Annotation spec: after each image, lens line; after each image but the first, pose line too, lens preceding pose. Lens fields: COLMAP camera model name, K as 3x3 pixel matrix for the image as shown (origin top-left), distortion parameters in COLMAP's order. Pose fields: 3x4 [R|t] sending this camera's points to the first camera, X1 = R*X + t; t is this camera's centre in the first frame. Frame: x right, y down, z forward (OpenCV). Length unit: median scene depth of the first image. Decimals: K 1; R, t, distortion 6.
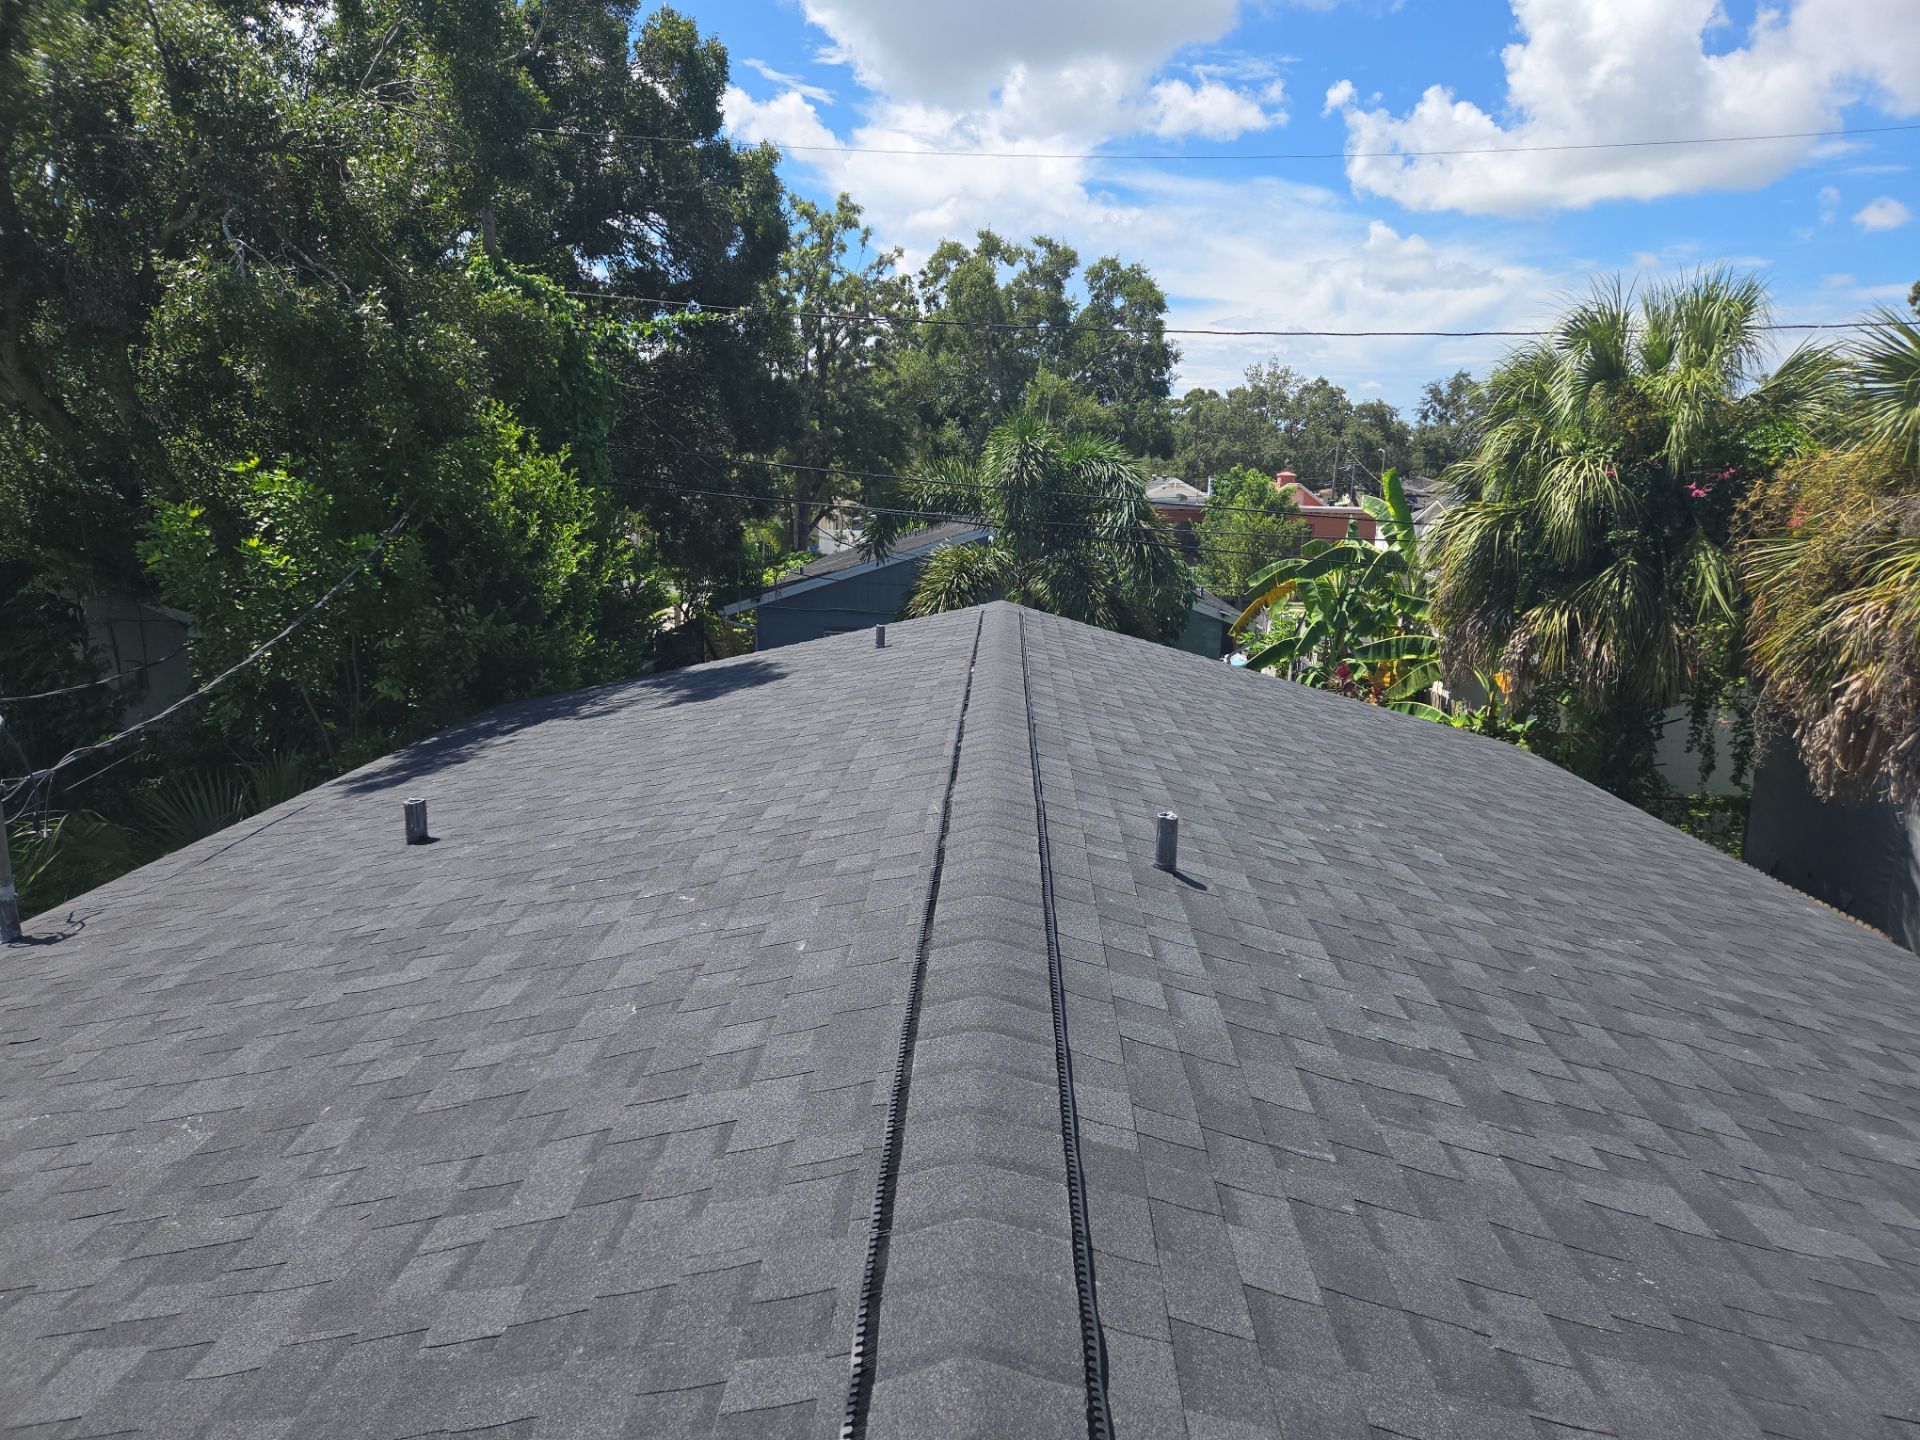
lens RADIAL K [[1367.5, 0, 894.0], [0, 1367.5, 712.7], [0, 0, 1]] dist [0.096203, -0.078002]
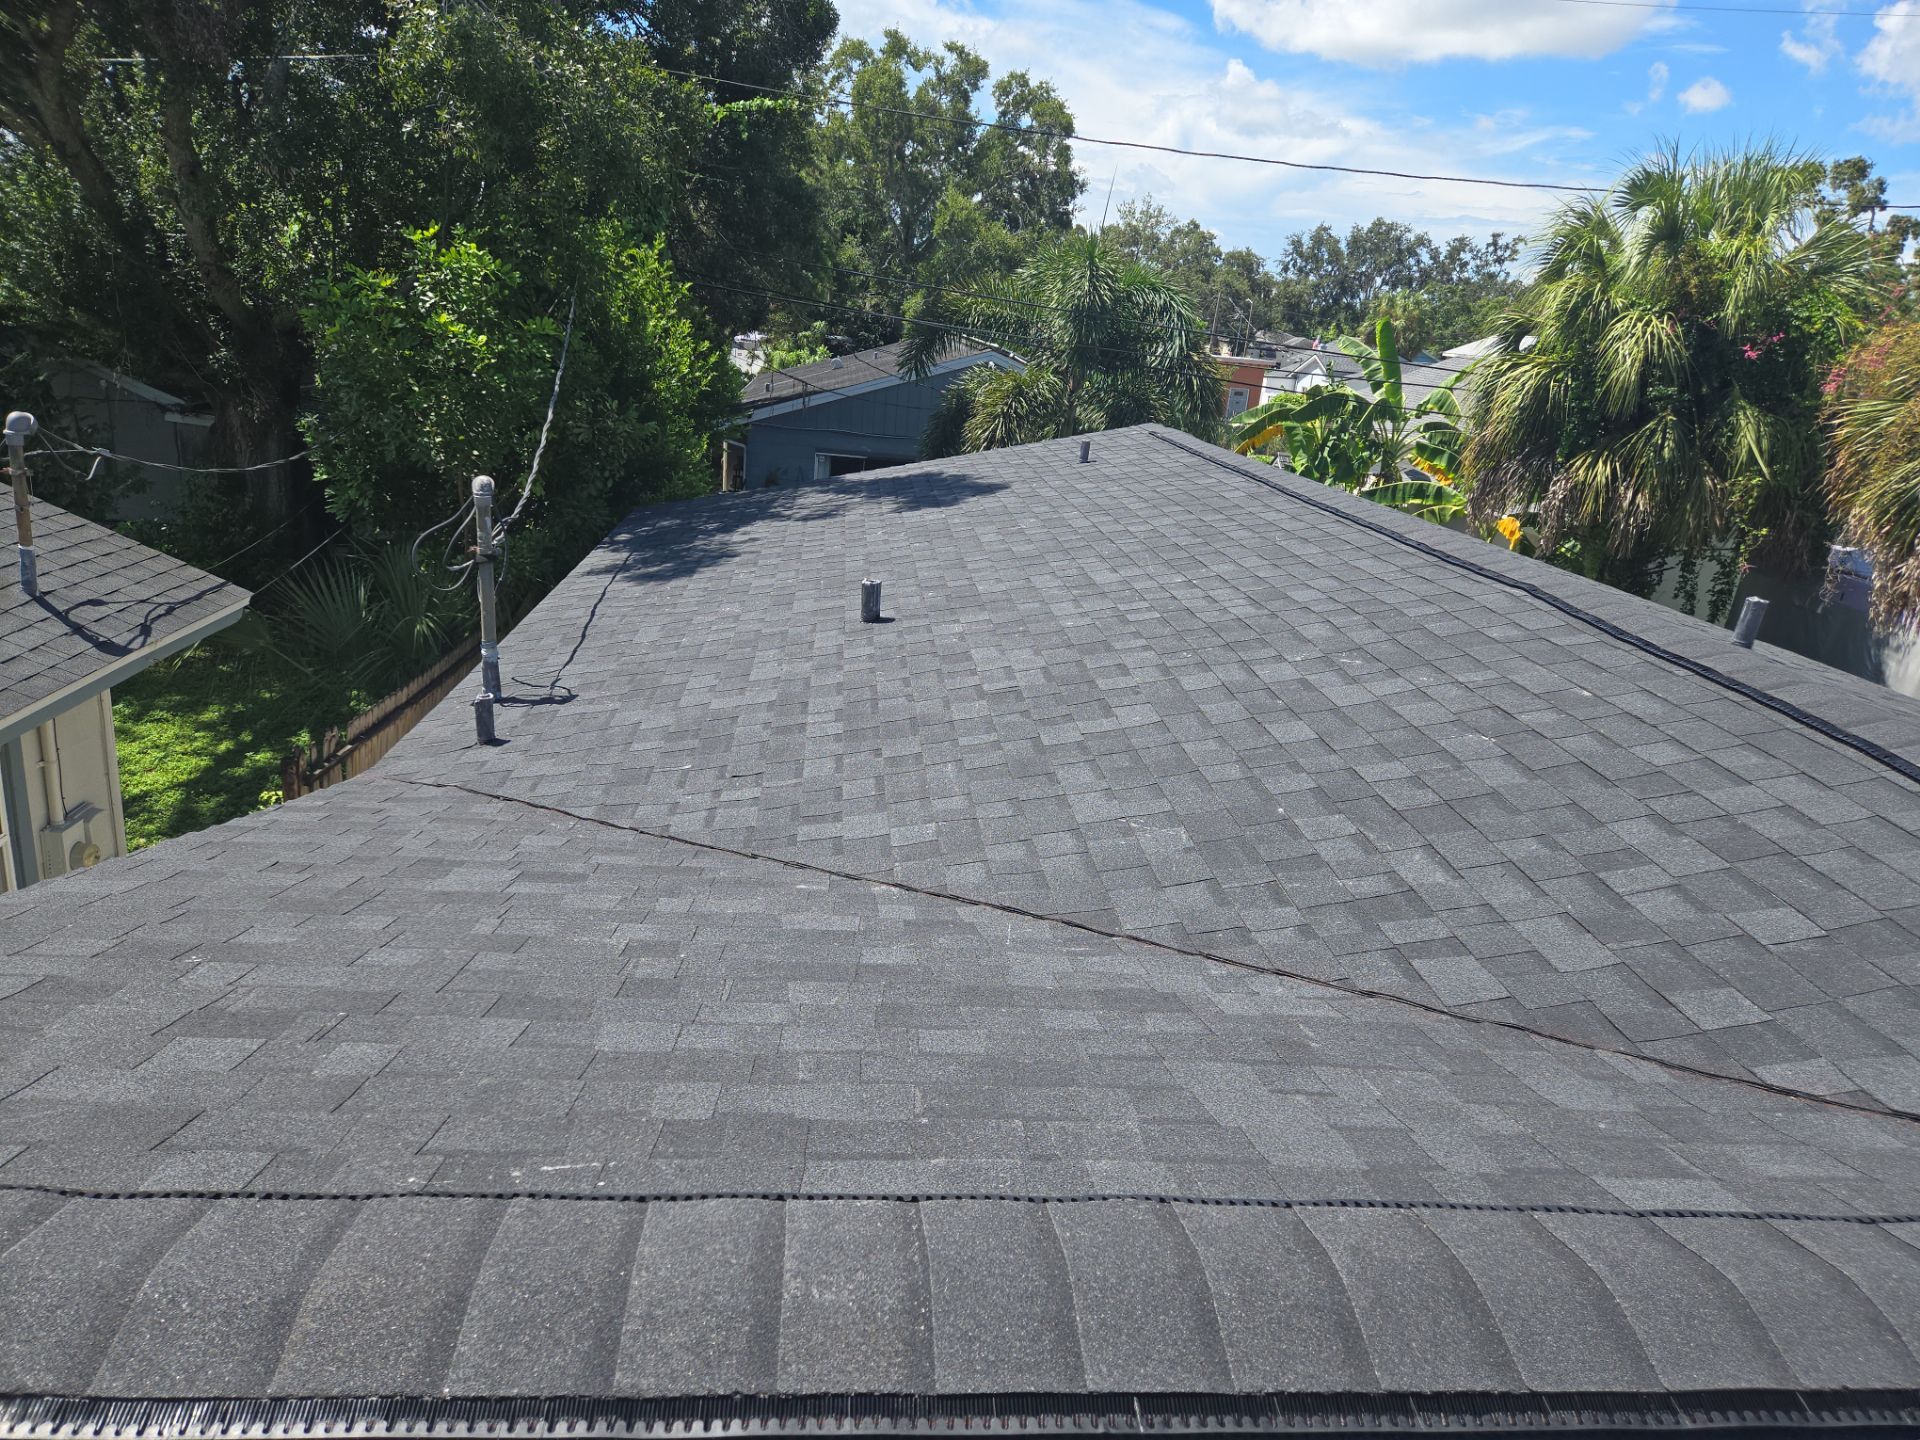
lens RADIAL K [[1390.1, 0, 960.0], [0, 1390.1, 720.0], [0, 0, 1]] dist [0.088049, -0.095126]
pose [[0.988815, 0.020040, 0.147795, -0.145426], [-0.037594, 0.992425, 0.116956, 0.014188], [-0.144332, -0.121204, 0.982078, -0.017252]]
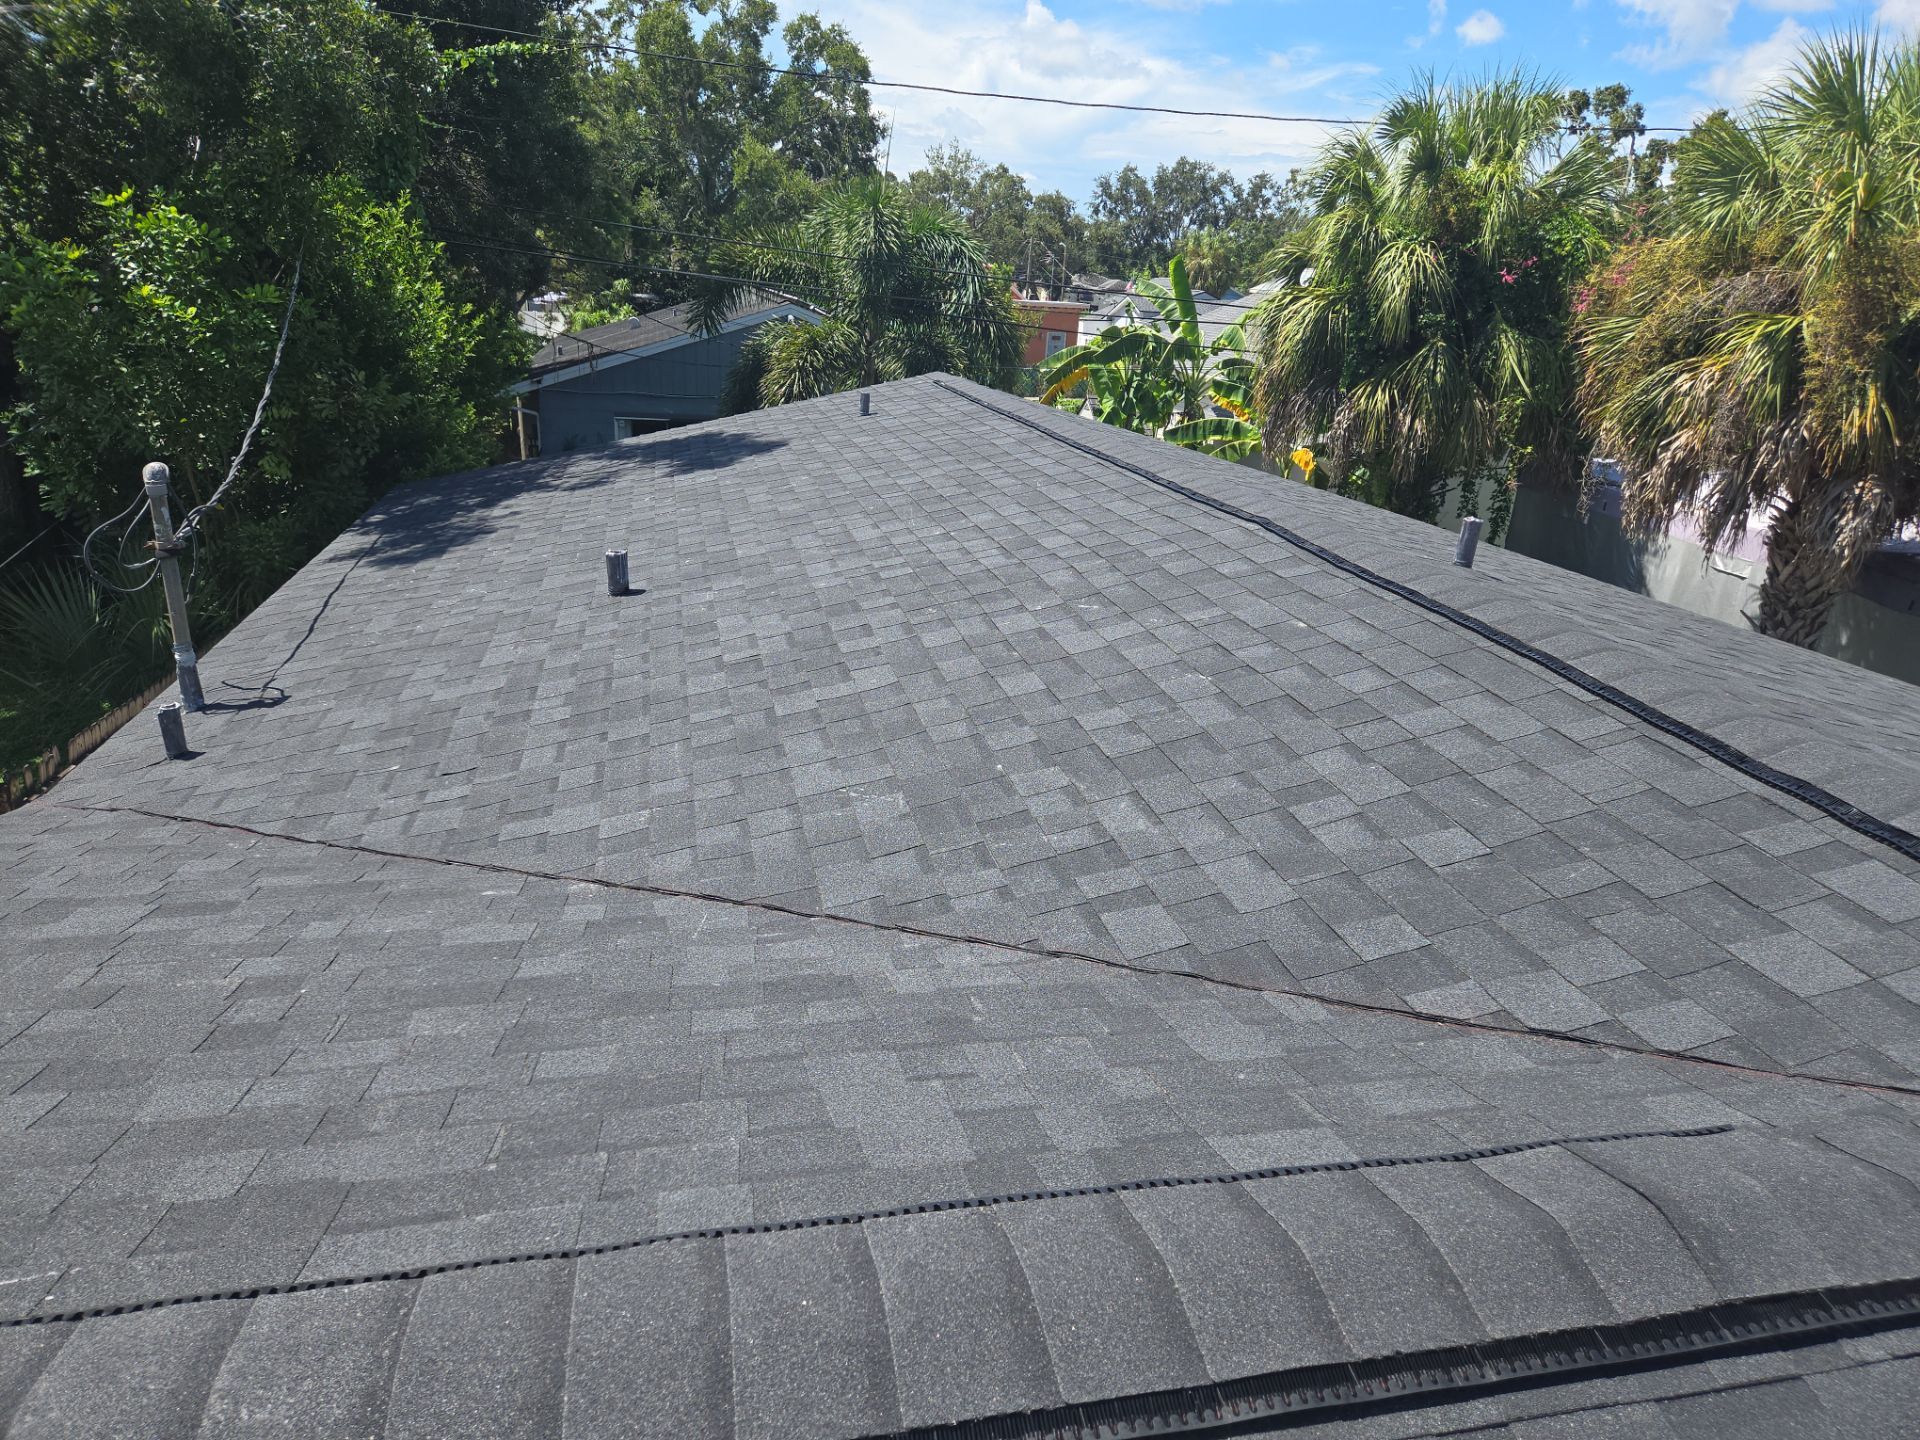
lens RADIAL K [[1392.6, 0, 978.2], [0, 1392.6, 718.4], [0, 0, 1]] dist [0.090059, -0.092950]
pose [[0.962118, -0.059814, 0.265992, -0.124817], [0.021002, 0.988998, 0.146431, 0.013375], [-0.271824, -0.135297, 0.952789, -0.013004]]
